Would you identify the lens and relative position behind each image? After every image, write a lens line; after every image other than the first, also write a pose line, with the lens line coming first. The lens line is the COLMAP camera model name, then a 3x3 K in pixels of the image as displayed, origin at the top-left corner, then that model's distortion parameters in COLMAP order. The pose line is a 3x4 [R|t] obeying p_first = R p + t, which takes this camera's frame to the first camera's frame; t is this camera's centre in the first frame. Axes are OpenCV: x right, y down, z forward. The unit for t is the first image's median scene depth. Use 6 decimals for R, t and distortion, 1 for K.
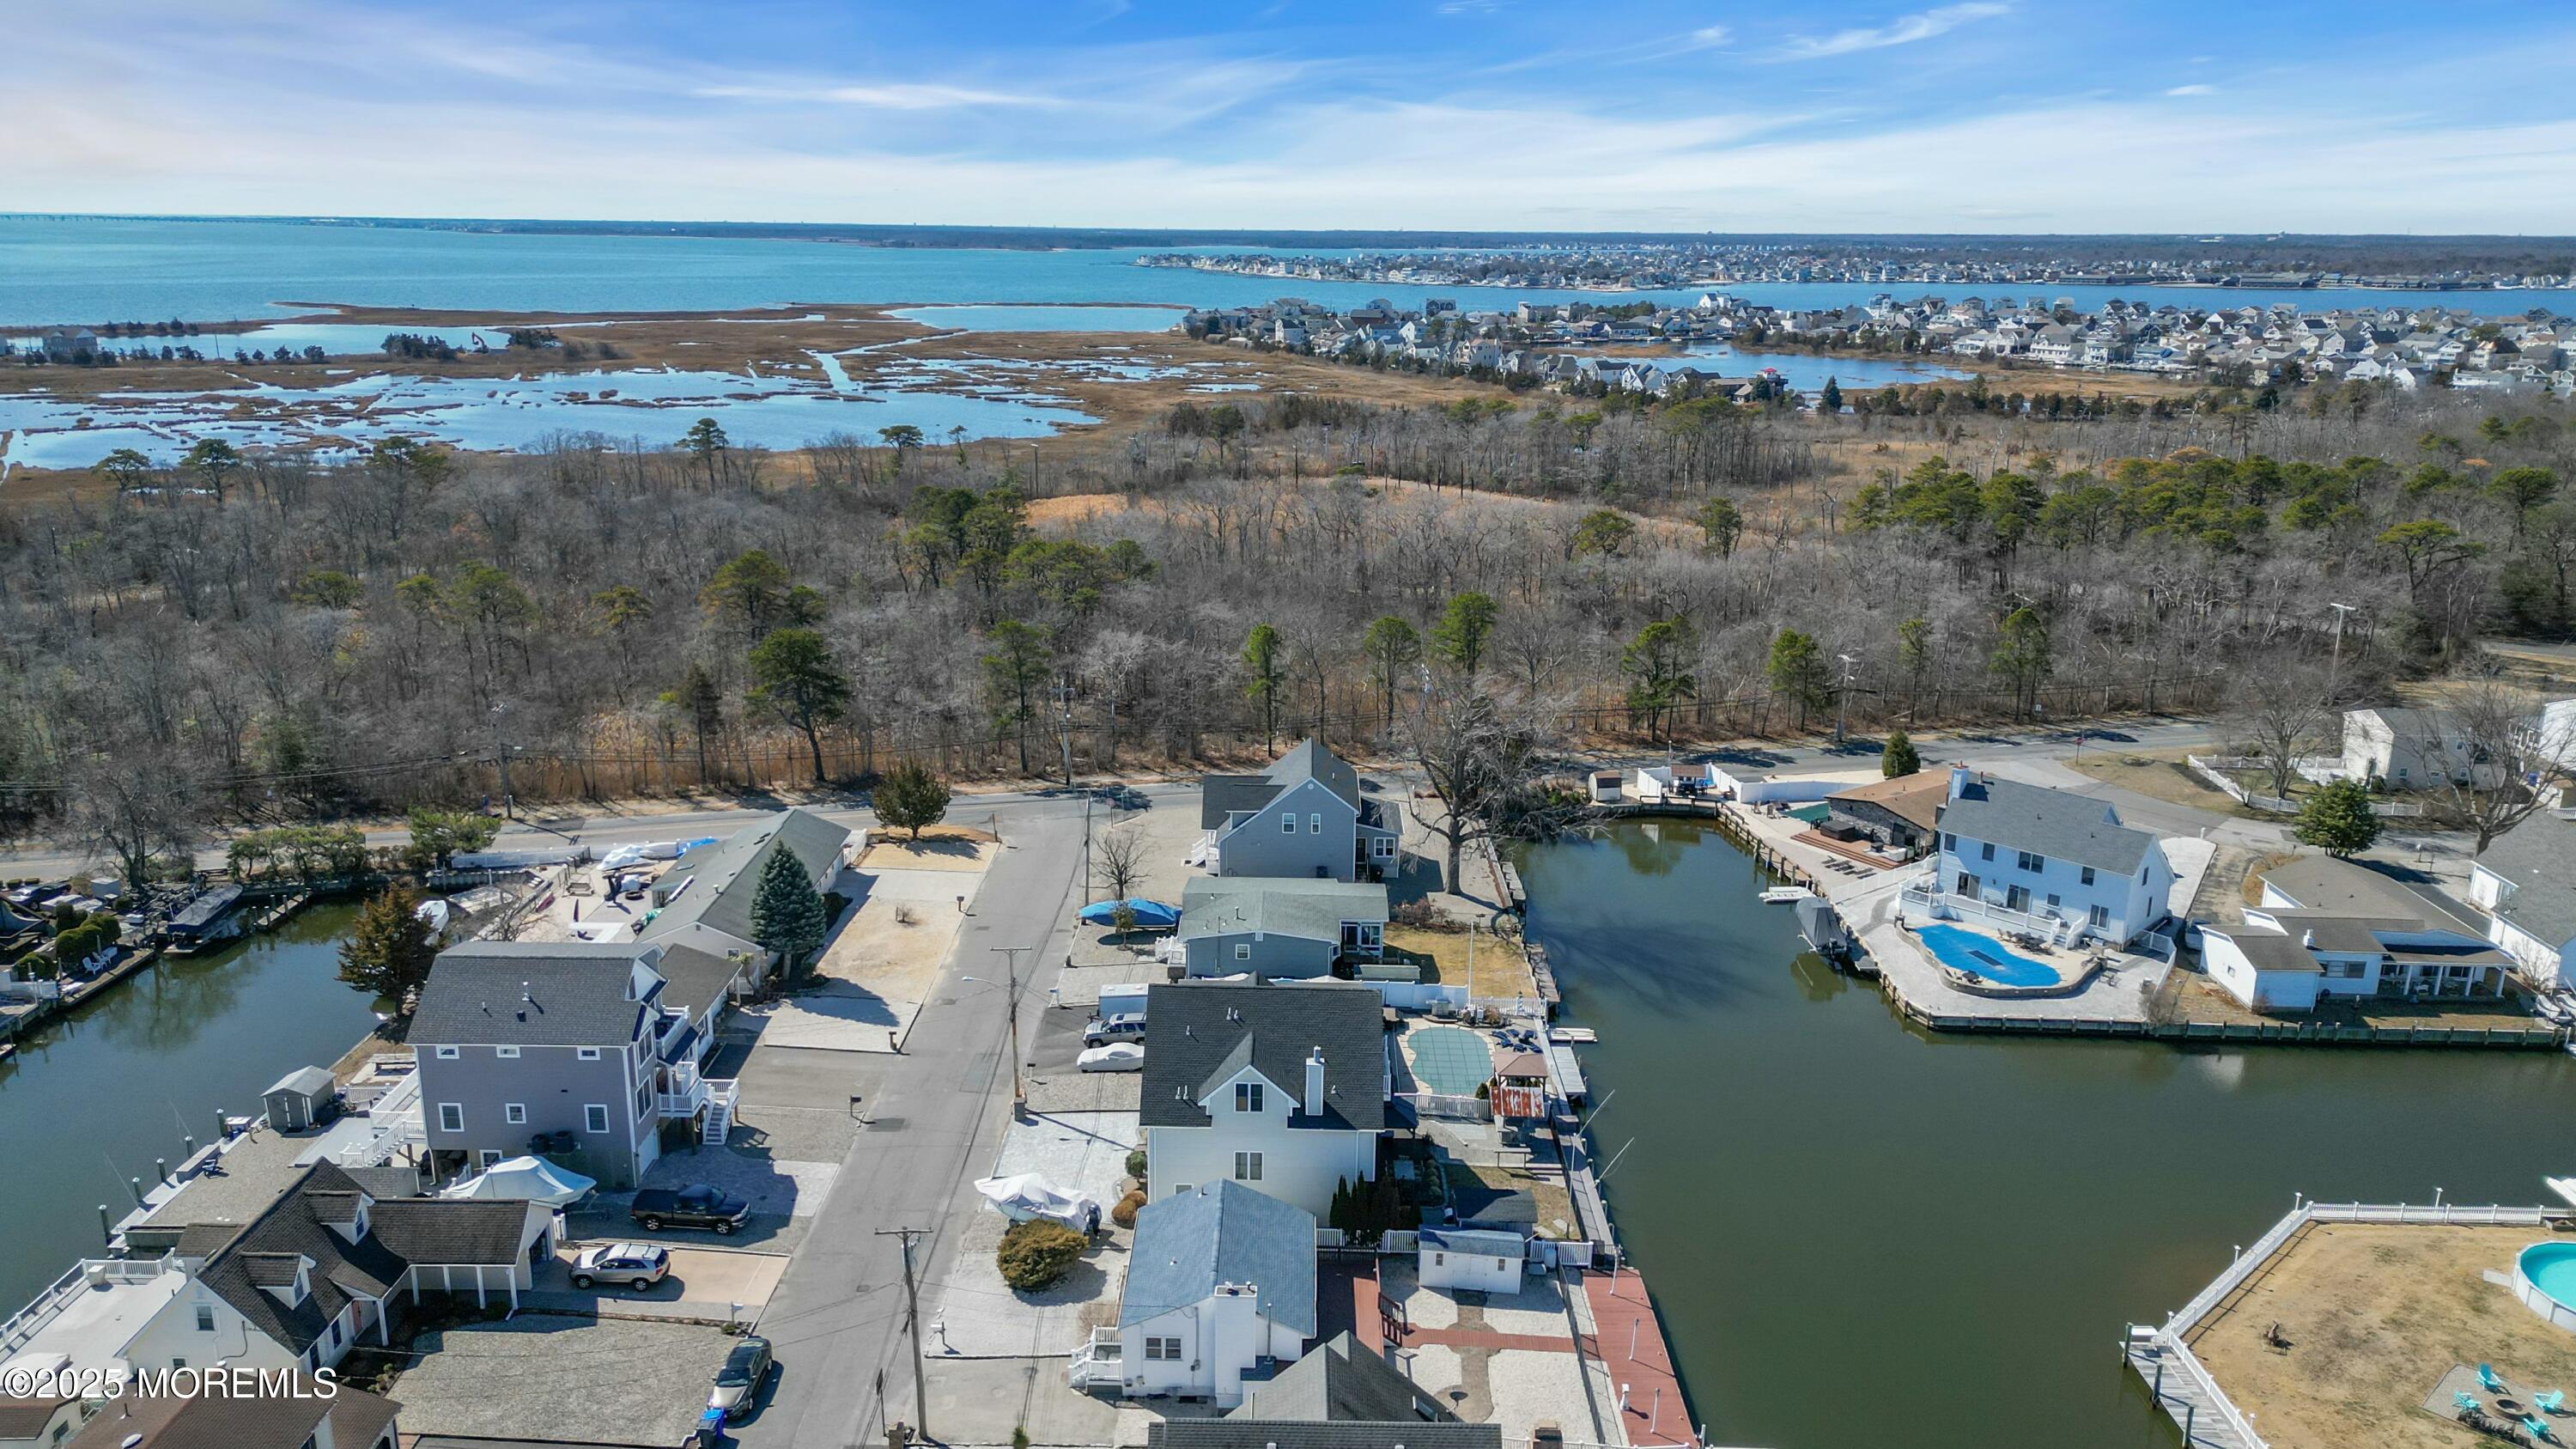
lens RADIAL K [[1795.3, 0, 1278.2], [0, 1795.3, 721.7], [0, 0, 1]] dist [0.087390, -0.074652]
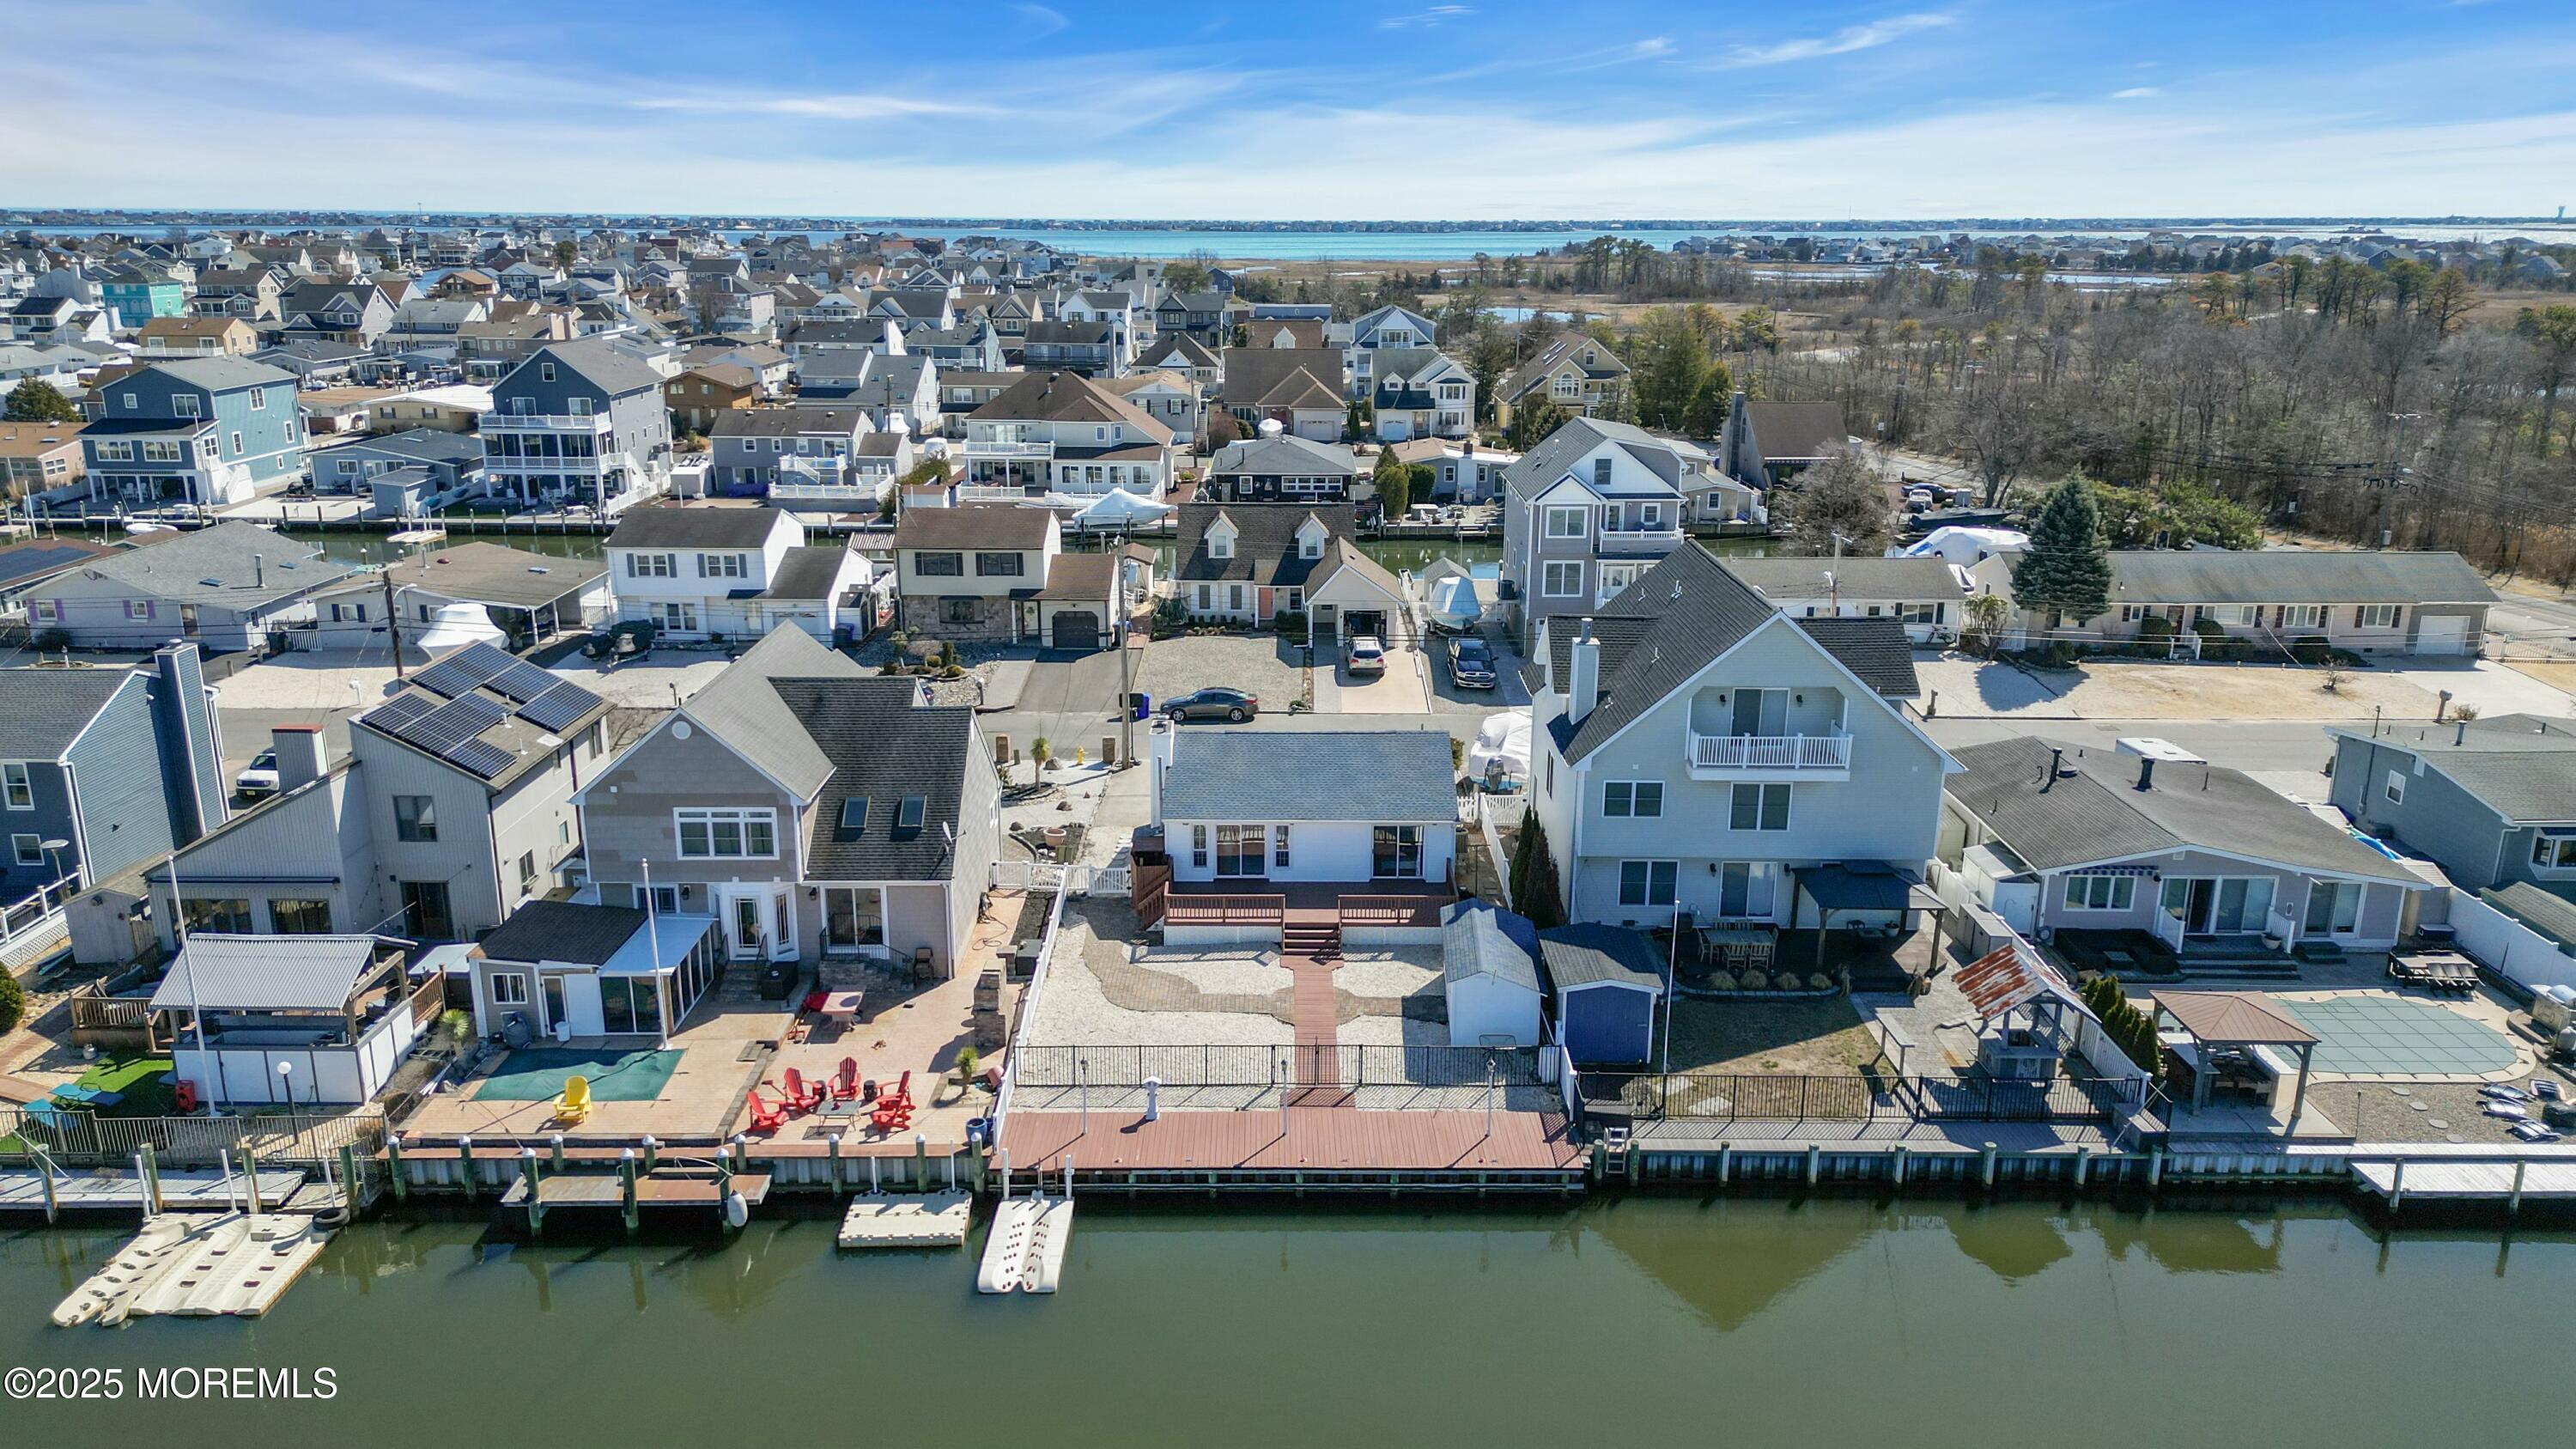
lens RADIAL K [[1795.3, 0, 1278.2], [0, 1795.3, 721.7], [0, 0, 1]] dist [0.087390, -0.074652]
pose [[0.020363, 0.262892, -0.964610, 0.488905], [-0.265102, 0.931695, 0.248325, 0.063895], [0.964005, 0.250664, 0.088665, 0.634754]]
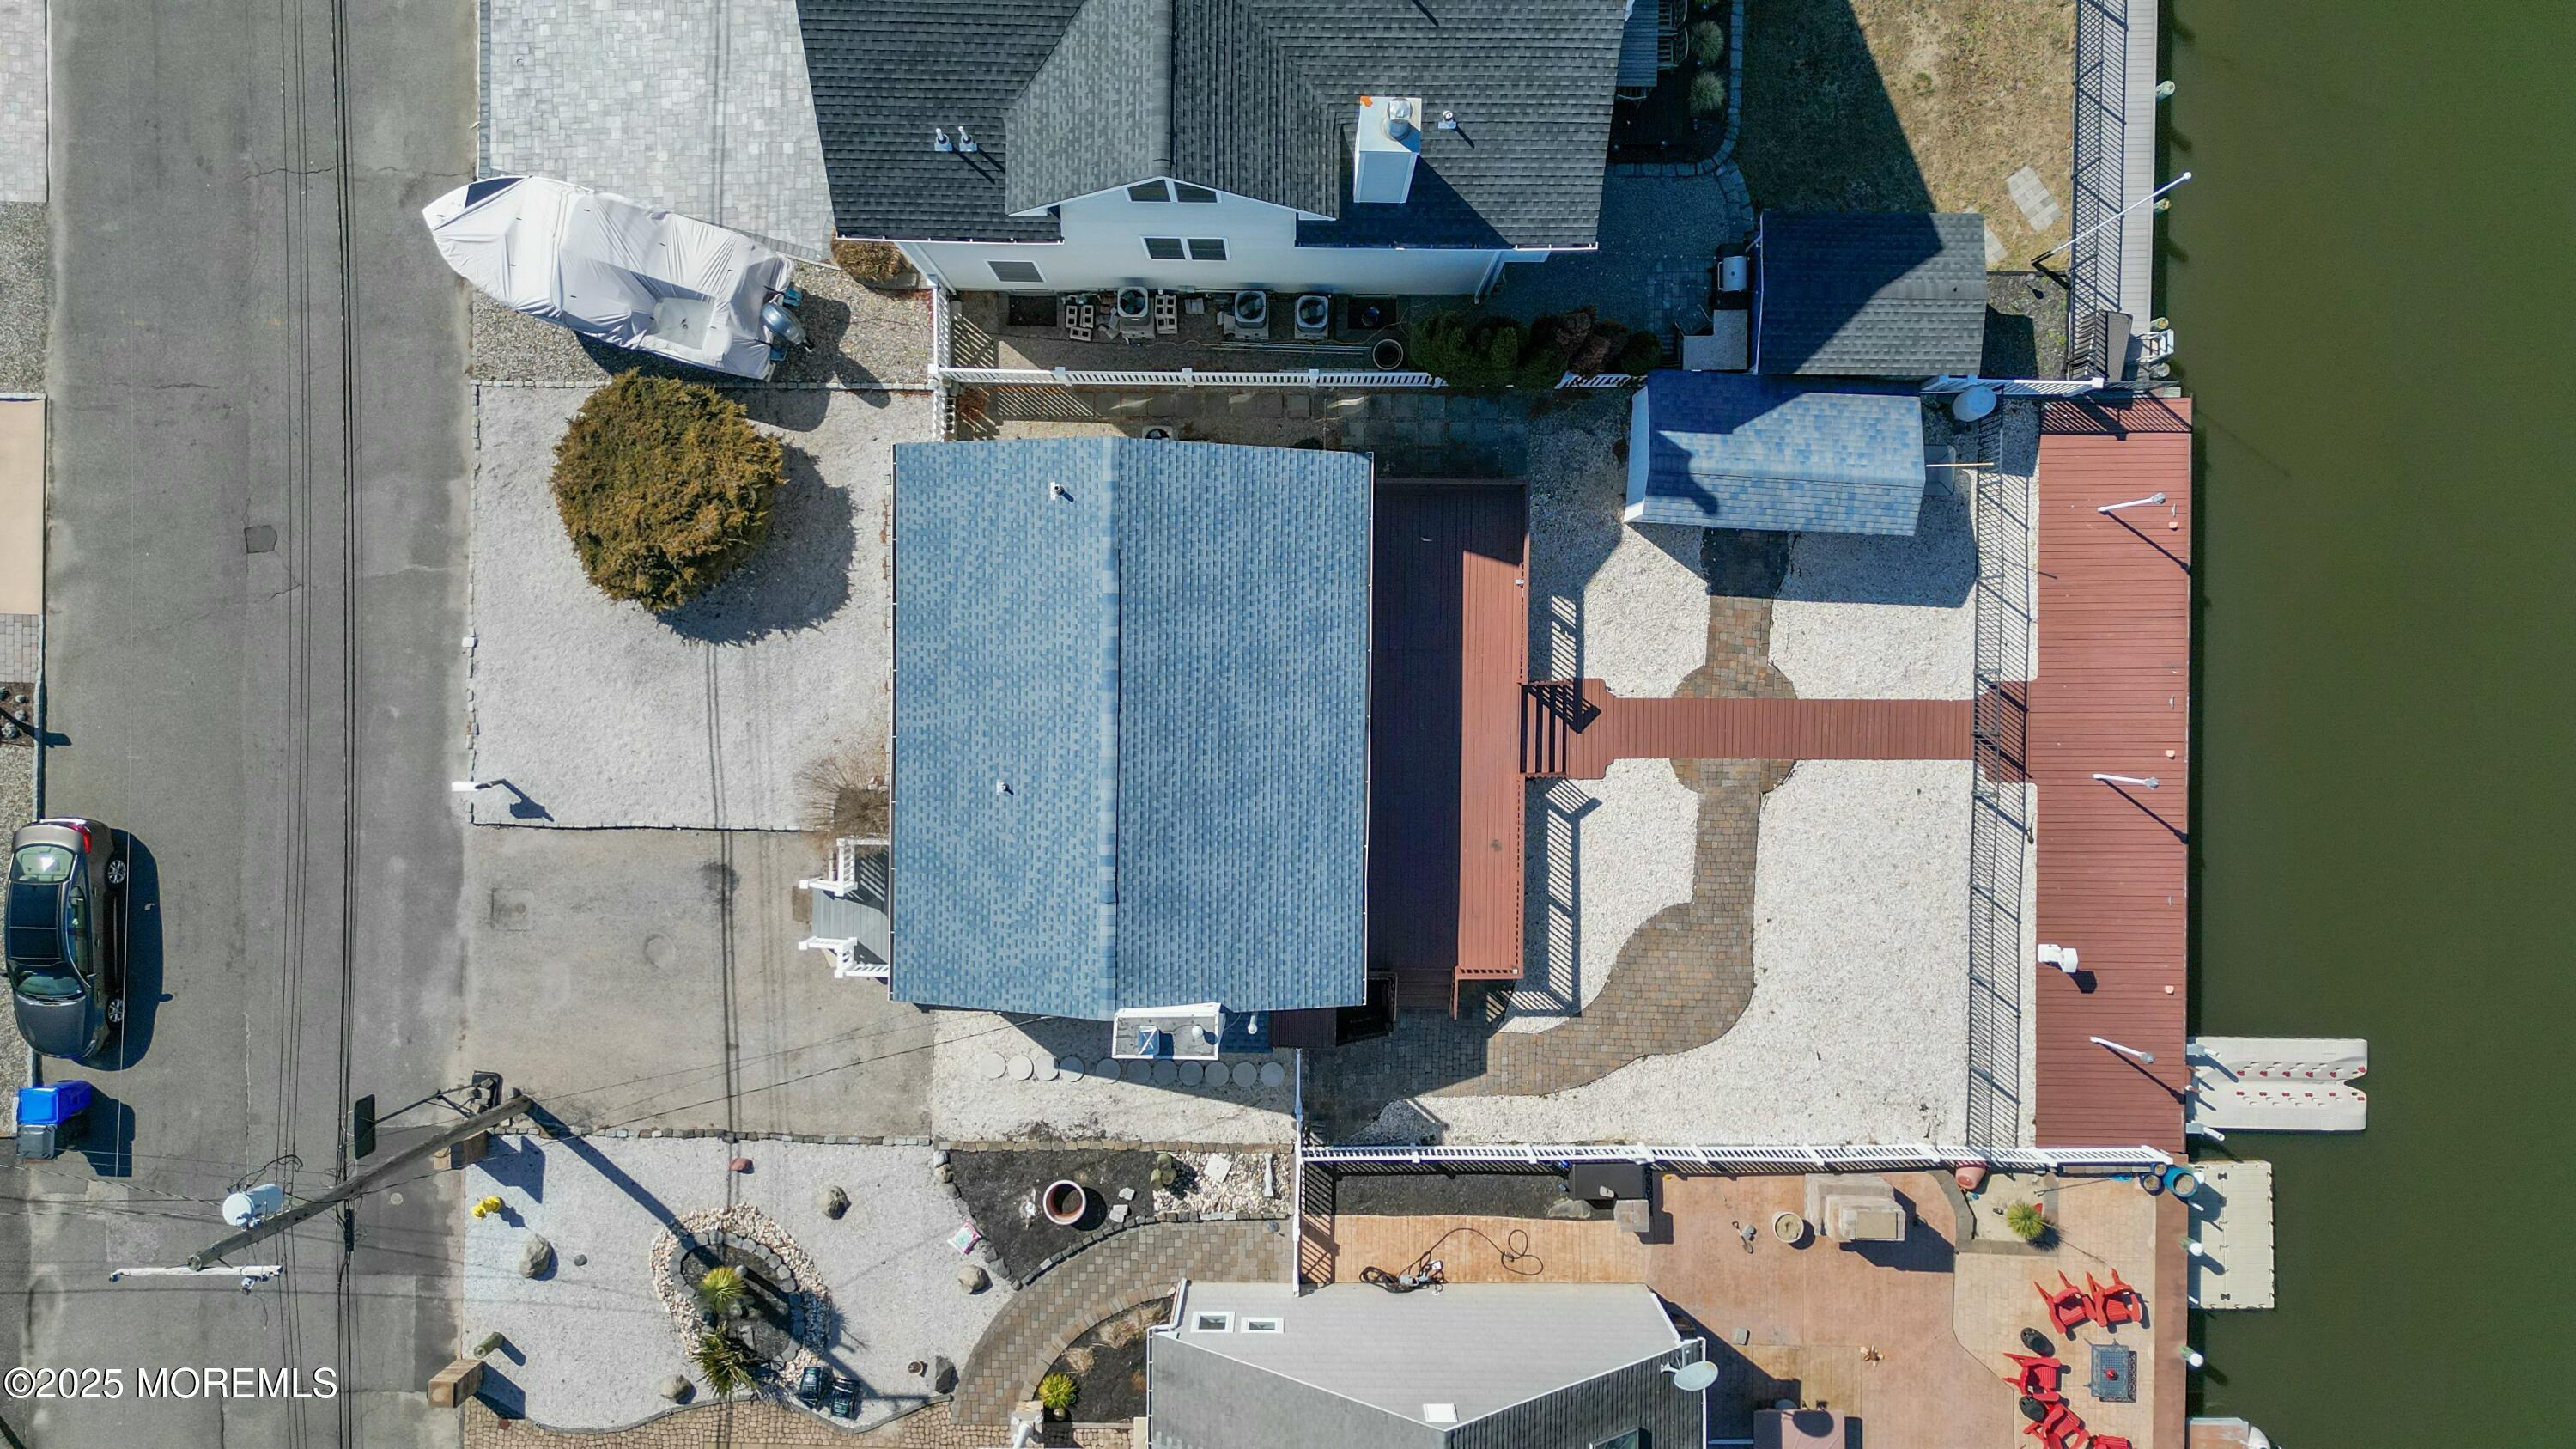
lens RADIAL K [[1781.9, 0, 1283.5], [0, 1781.9, 725.3], [0, 0, 1]] dist [0.106364, -0.118072]
pose [[0.999712, -0.011829, -0.020895, 0.007114], [0.023321, 0.271288, 0.962216, -0.048379], [-0.005713, -0.962426, 0.271485, 0.621214]]
